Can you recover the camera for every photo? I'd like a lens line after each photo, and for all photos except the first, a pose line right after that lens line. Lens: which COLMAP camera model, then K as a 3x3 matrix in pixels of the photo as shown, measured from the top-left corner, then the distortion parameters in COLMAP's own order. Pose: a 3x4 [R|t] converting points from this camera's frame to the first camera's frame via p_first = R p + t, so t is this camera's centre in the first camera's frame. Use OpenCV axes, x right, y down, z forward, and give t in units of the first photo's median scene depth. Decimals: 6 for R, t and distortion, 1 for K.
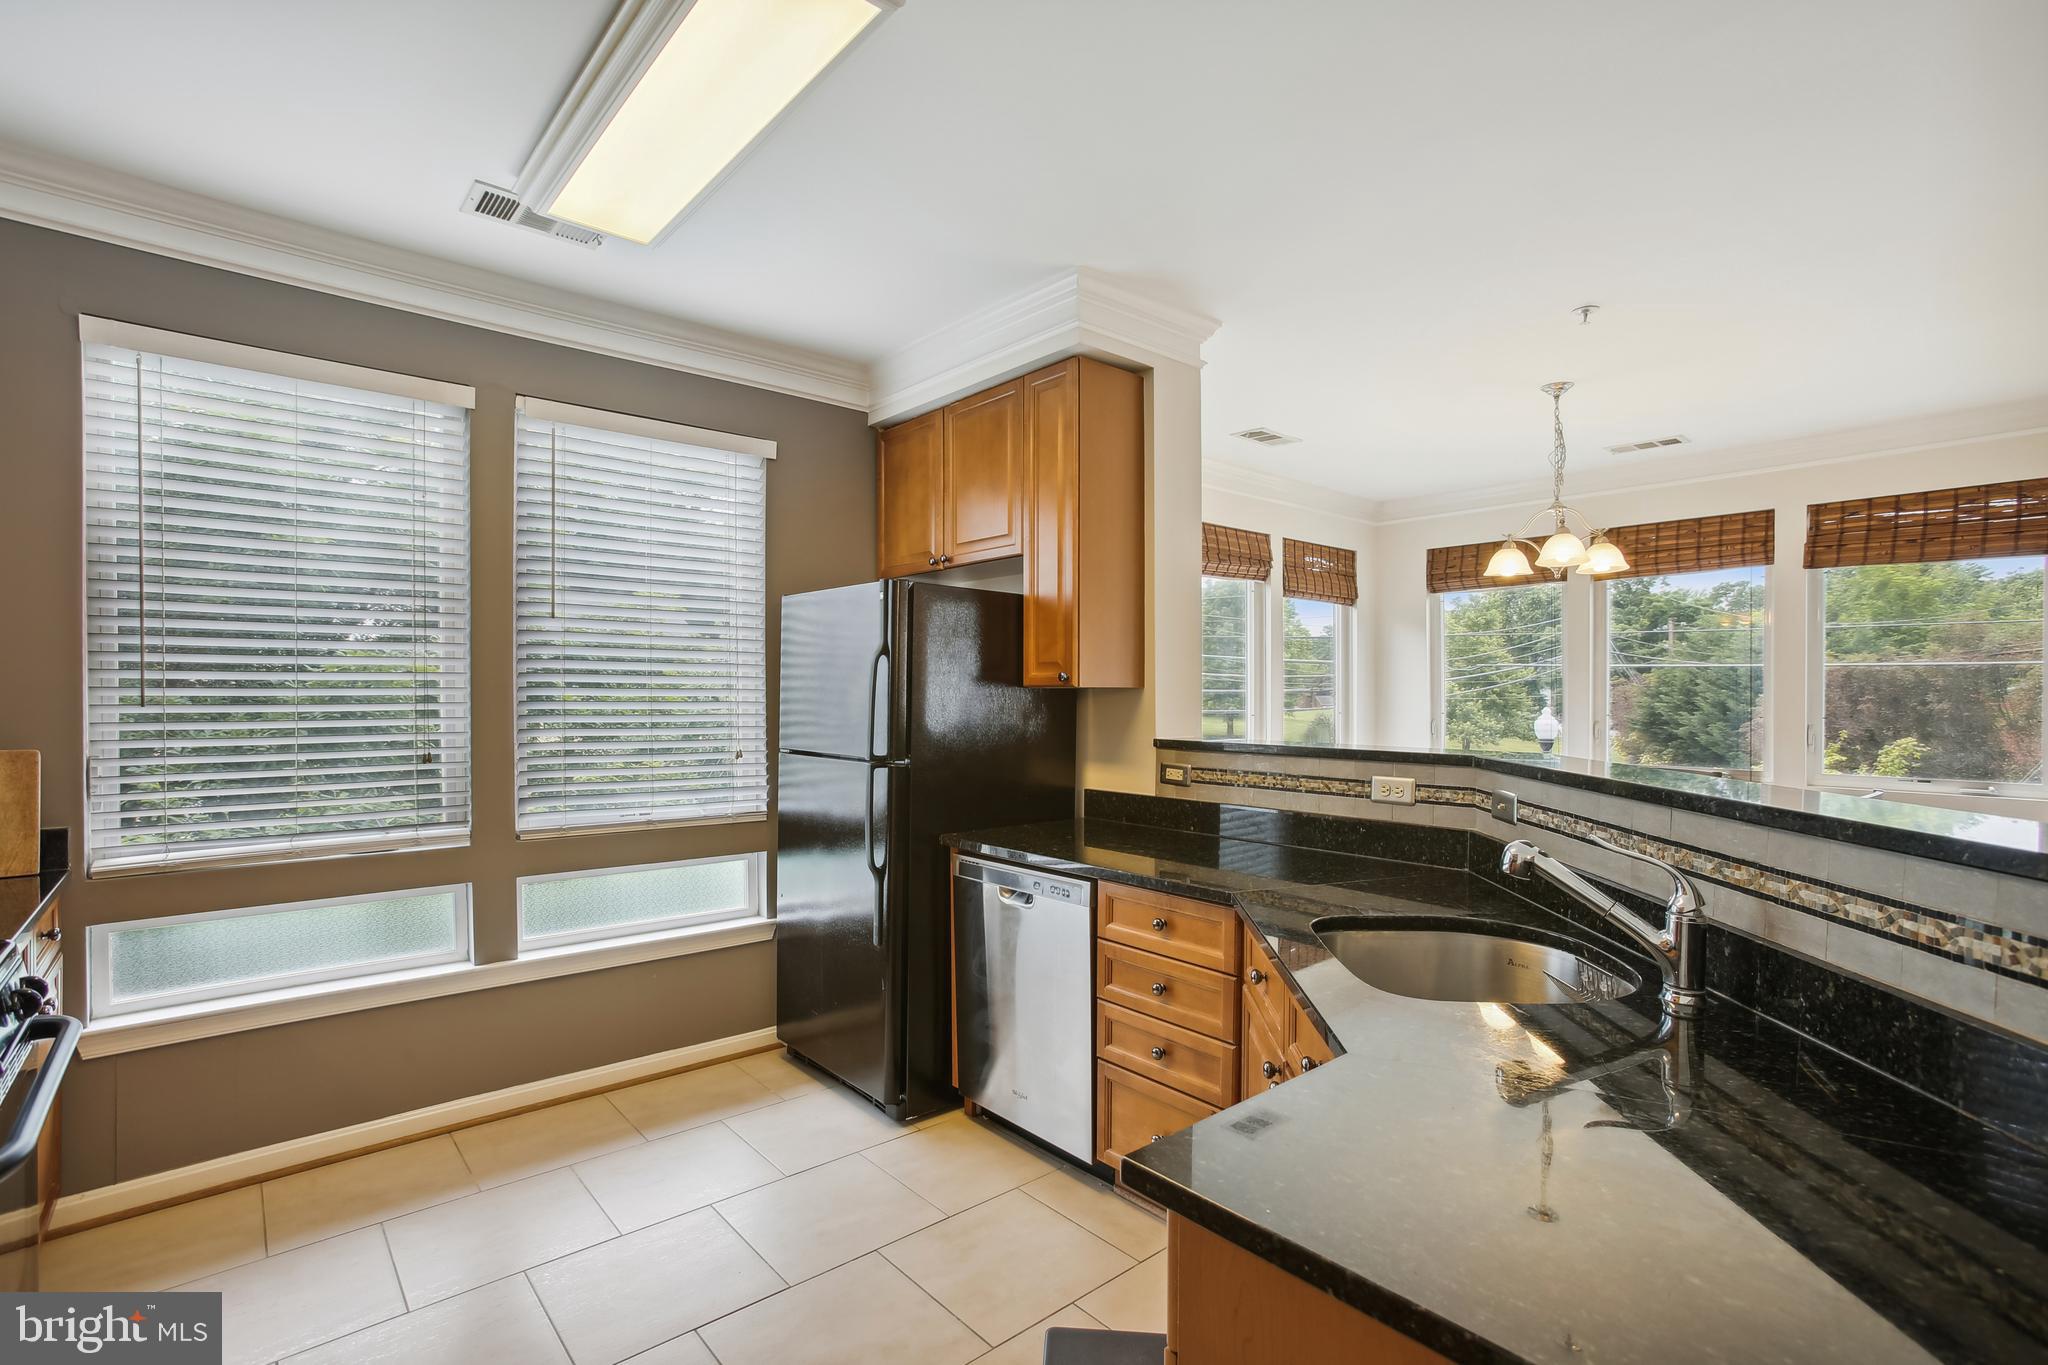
lens RADIAL K [[951.7, 0, 1007.1], [0, 951.7, 699.1], [0, 0, 1]] dist [-0.055956, 0.022508]
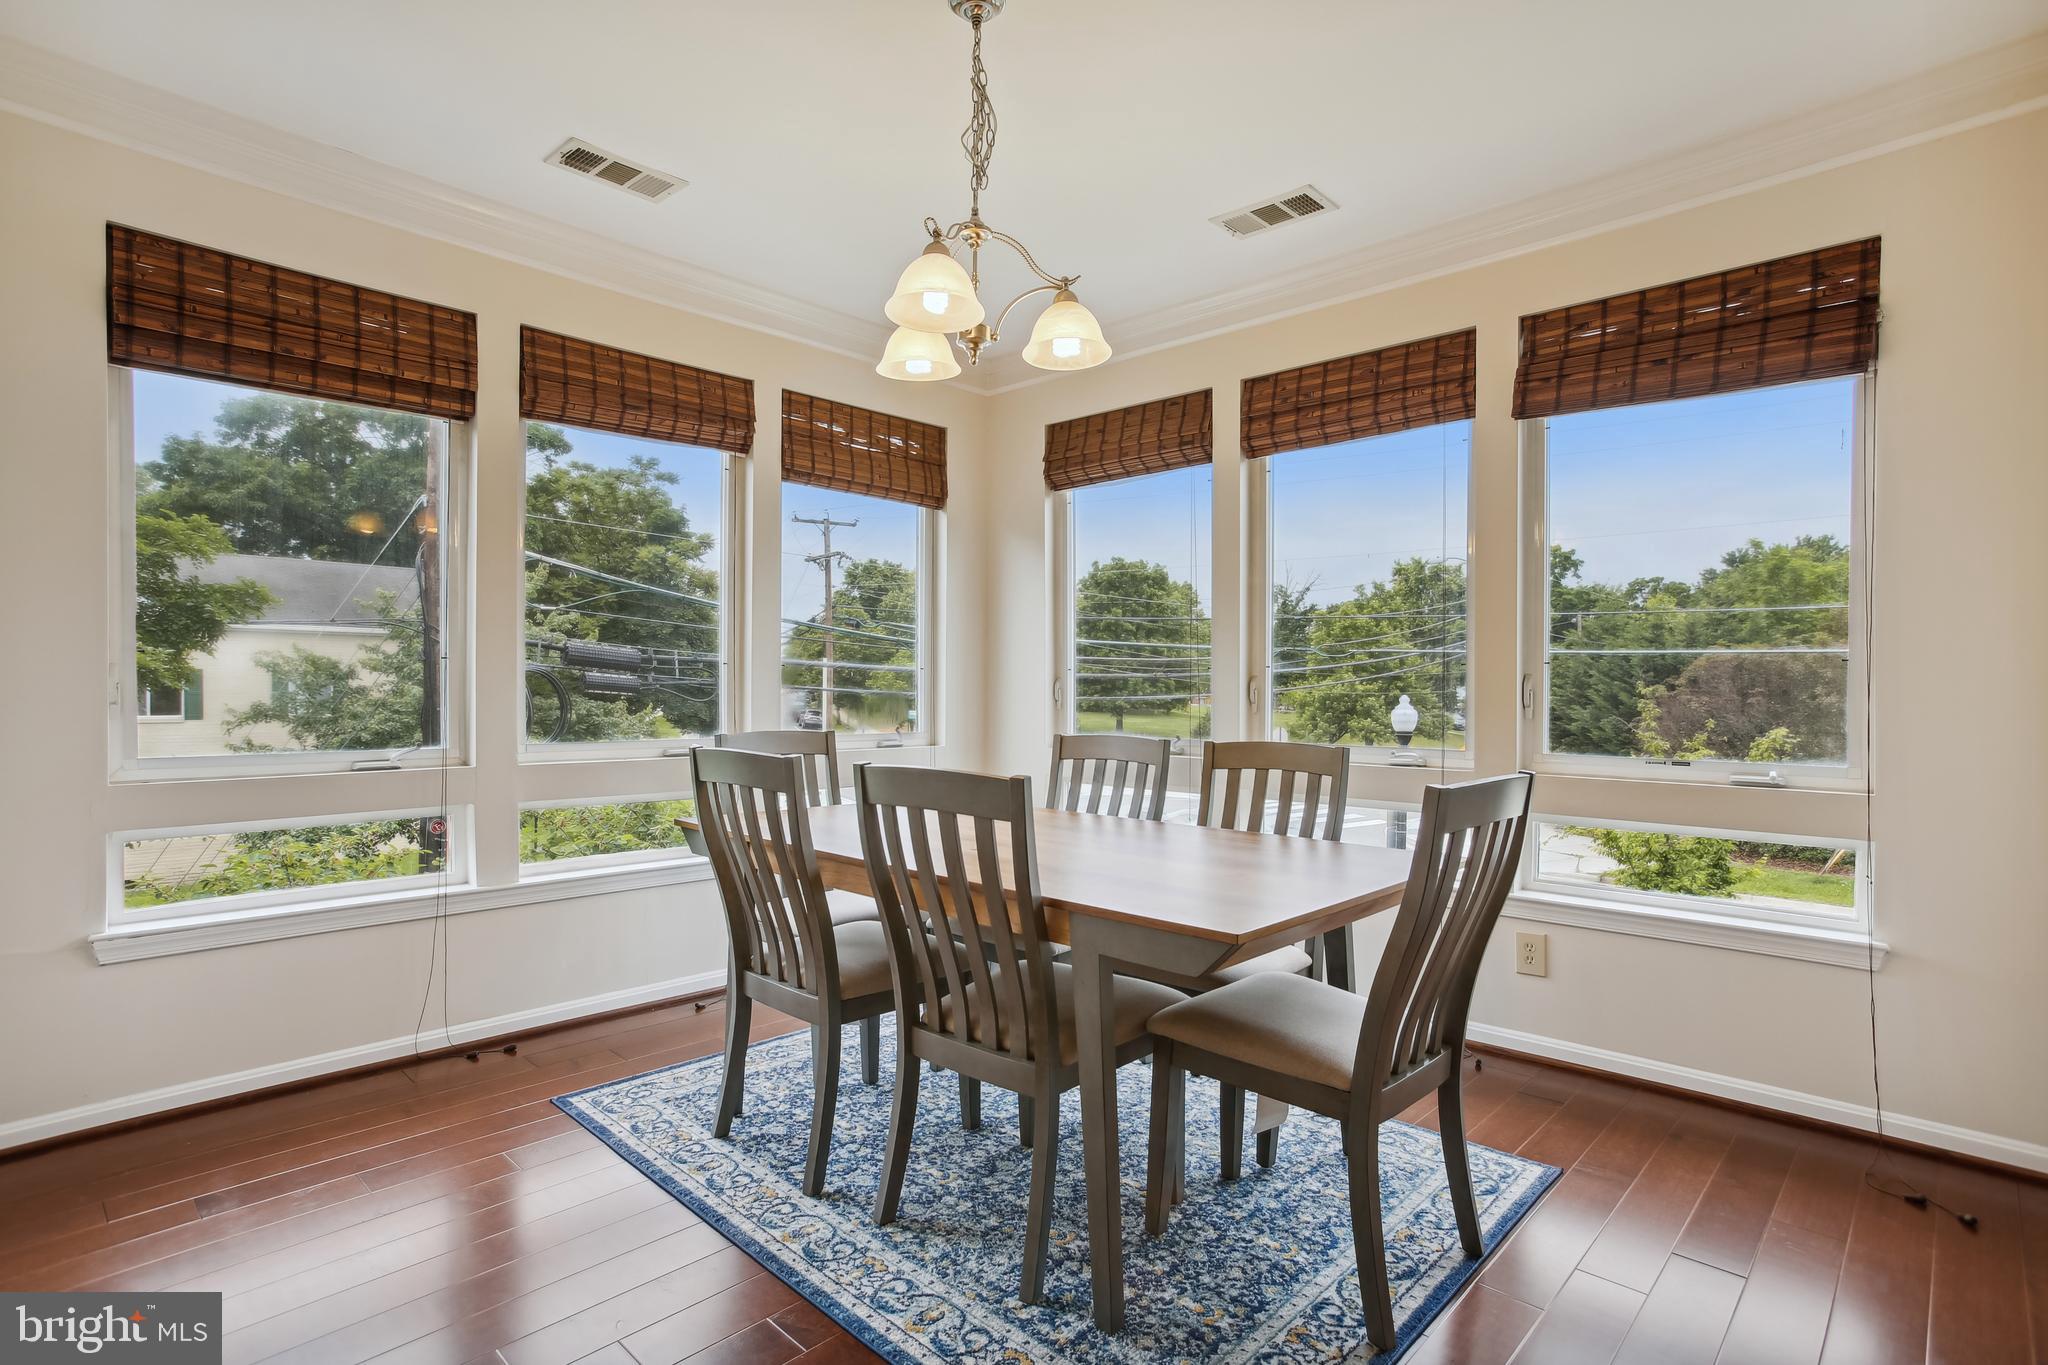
lens RADIAL K [[1020.9, 0, 1025.8], [0, 1020.9, 702.0], [0, 0, 1]] dist [-0.031384, 0.007184]
pose [[0.994411, 0.007150, 0.105333, 0.449319], [-0.007863, 0.999949, 0.006361, 0.042407], [-0.105283, -0.007154, 0.994417, 0.347643]]
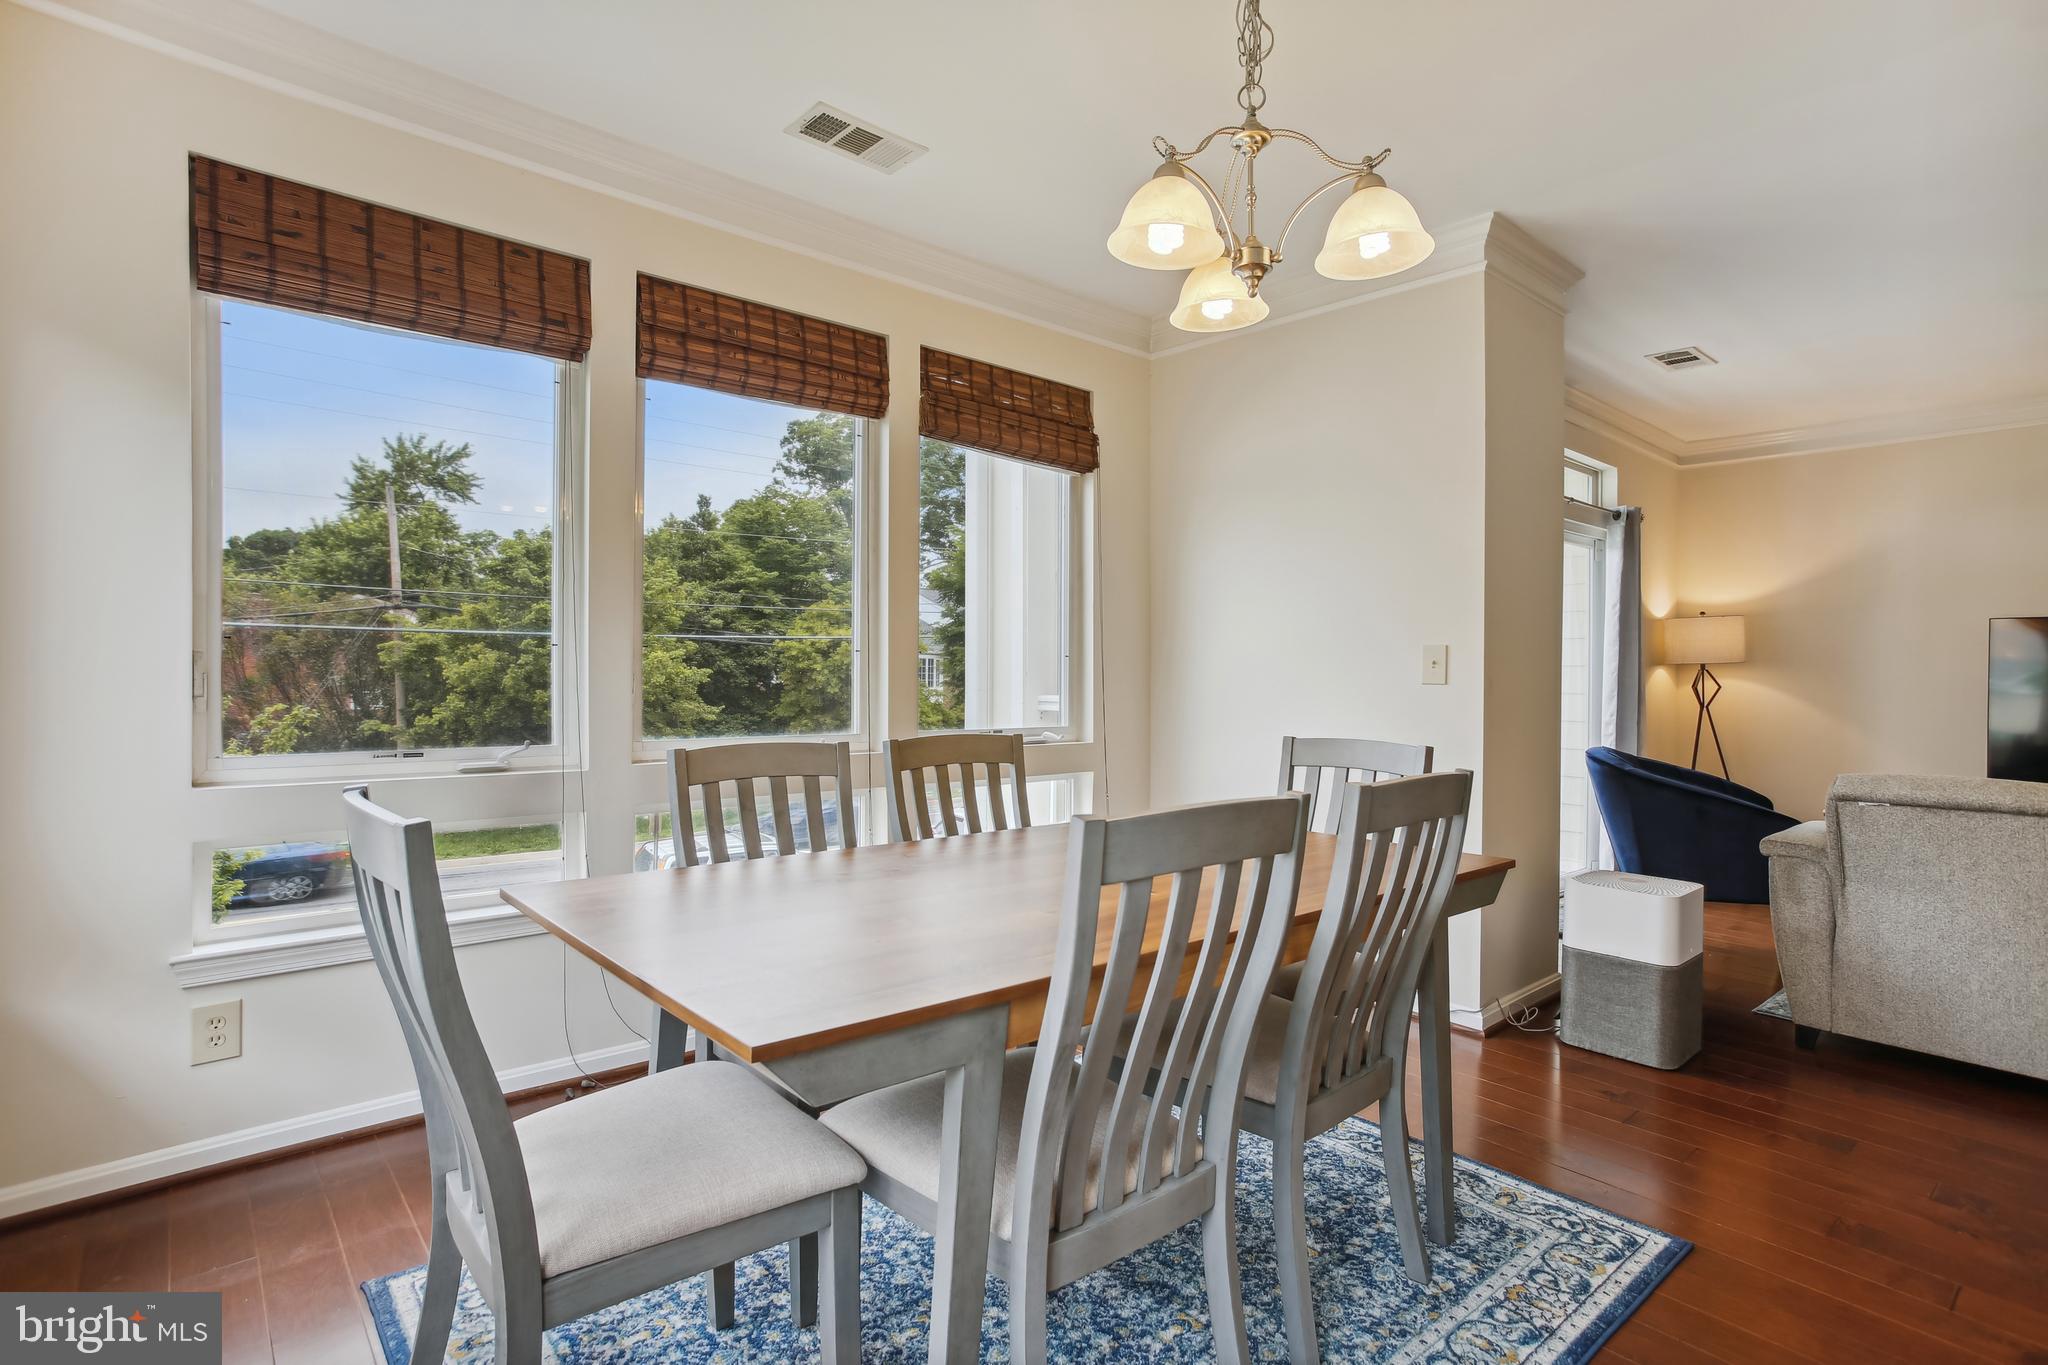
lens RADIAL K [[1020.9, 0, 1008.8], [0, 1020.9, 682.2], [0, 0, 1]] dist [-0.031384, 0.007184]
pose [[0.000465, -0.007650, 0.999971, 0.100023], [-0.001217, 0.999970, 0.007650, 0.034937], [-0.999999, -0.001220, 0.000456, 0.890301]]
